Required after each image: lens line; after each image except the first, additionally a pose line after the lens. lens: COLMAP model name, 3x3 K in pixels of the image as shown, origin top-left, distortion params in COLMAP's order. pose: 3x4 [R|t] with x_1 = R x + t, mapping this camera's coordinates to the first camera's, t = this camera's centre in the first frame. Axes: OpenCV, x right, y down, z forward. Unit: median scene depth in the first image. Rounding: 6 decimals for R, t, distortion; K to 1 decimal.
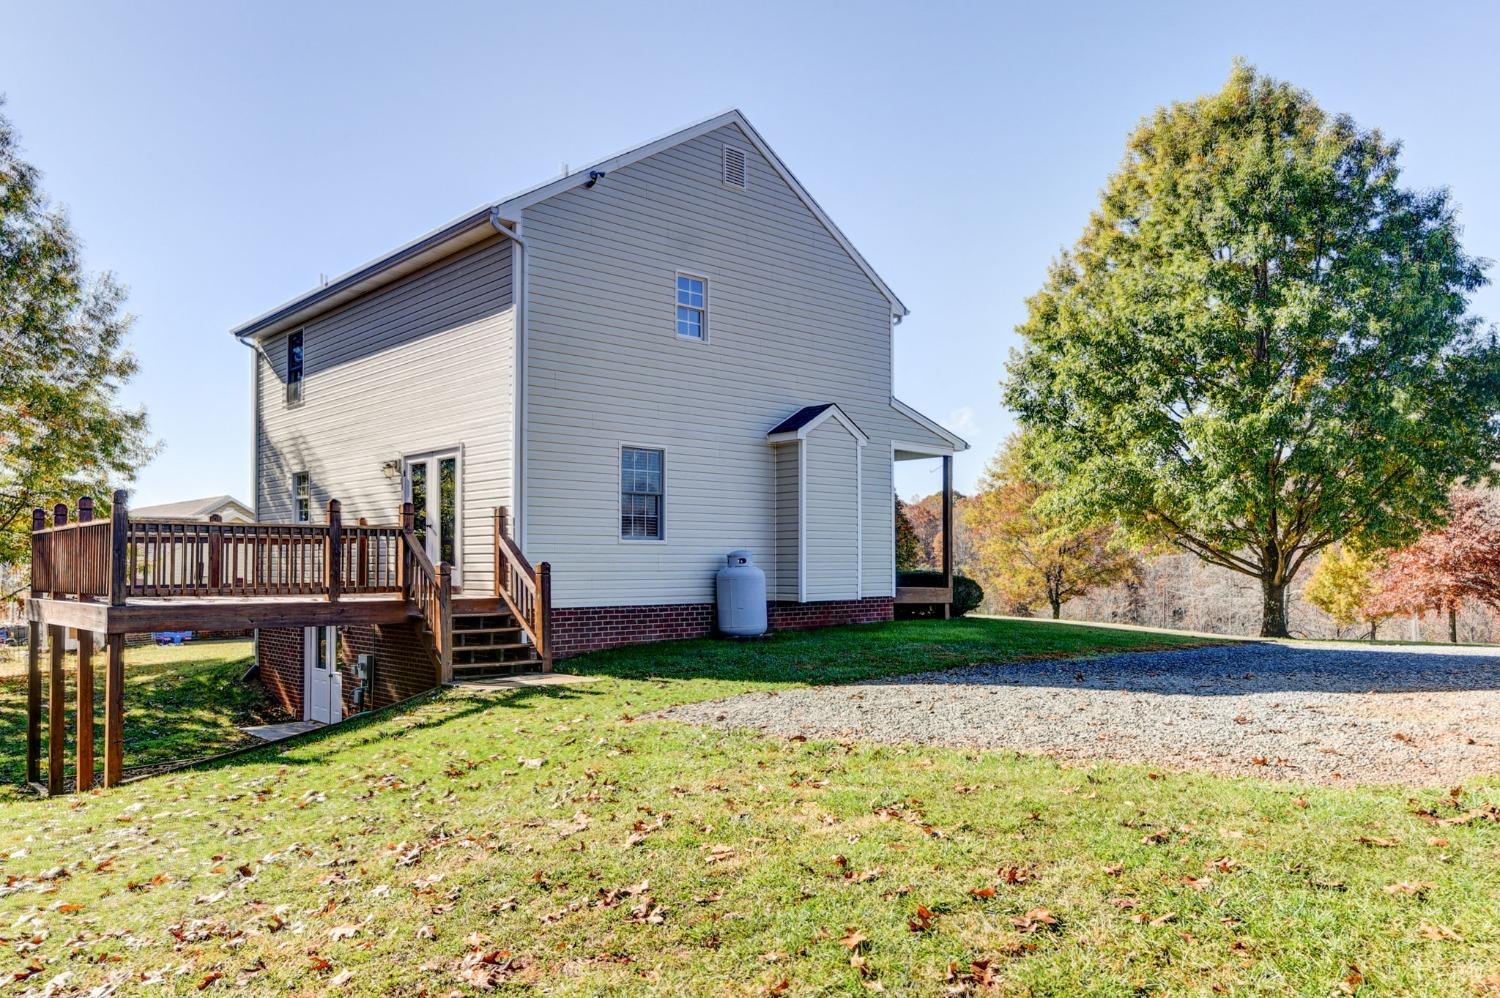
lens RADIAL K [[1064.0, 0, 749.2], [0, 1064.0, 504.5], [0, 0, 1]] dist [-0.008660, -0.000193]
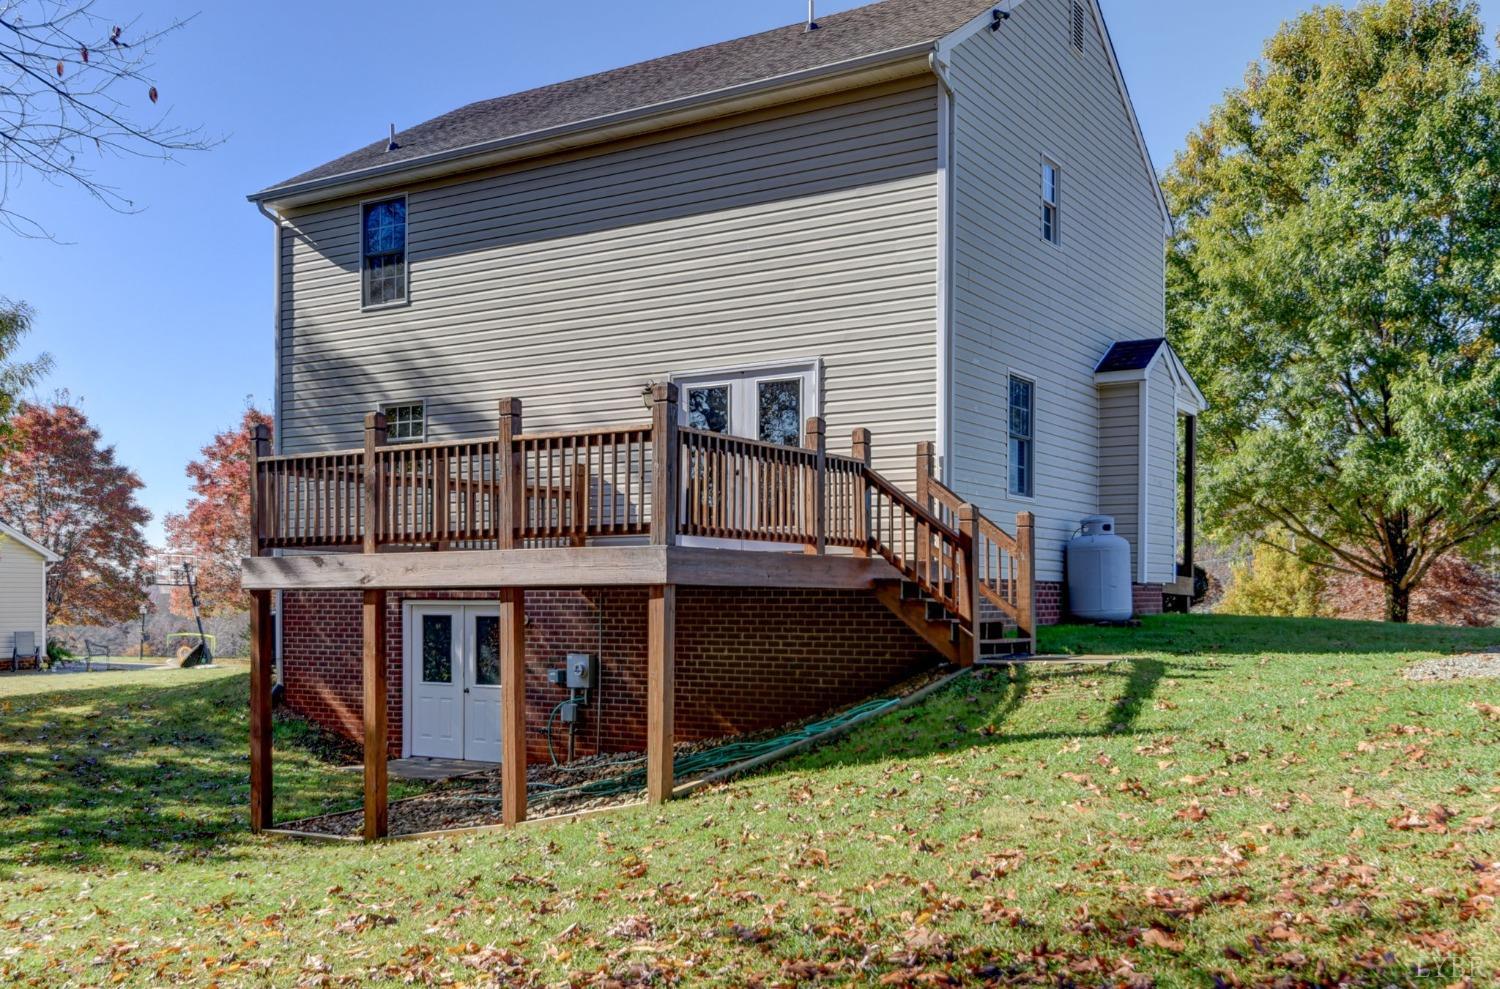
lens RADIAL K [[1429.2, 0, 765.2], [0, 1429.2, 575.2], [0, 0, 1]] dist [0.008470, 0.000000]
pose [[0.963581, 0.007123, 0.267321, -0.535813], [-0.017307, 0.999211, 0.035759, 0.054393], [-0.266855, -0.039084, 0.962944, 0.034506]]
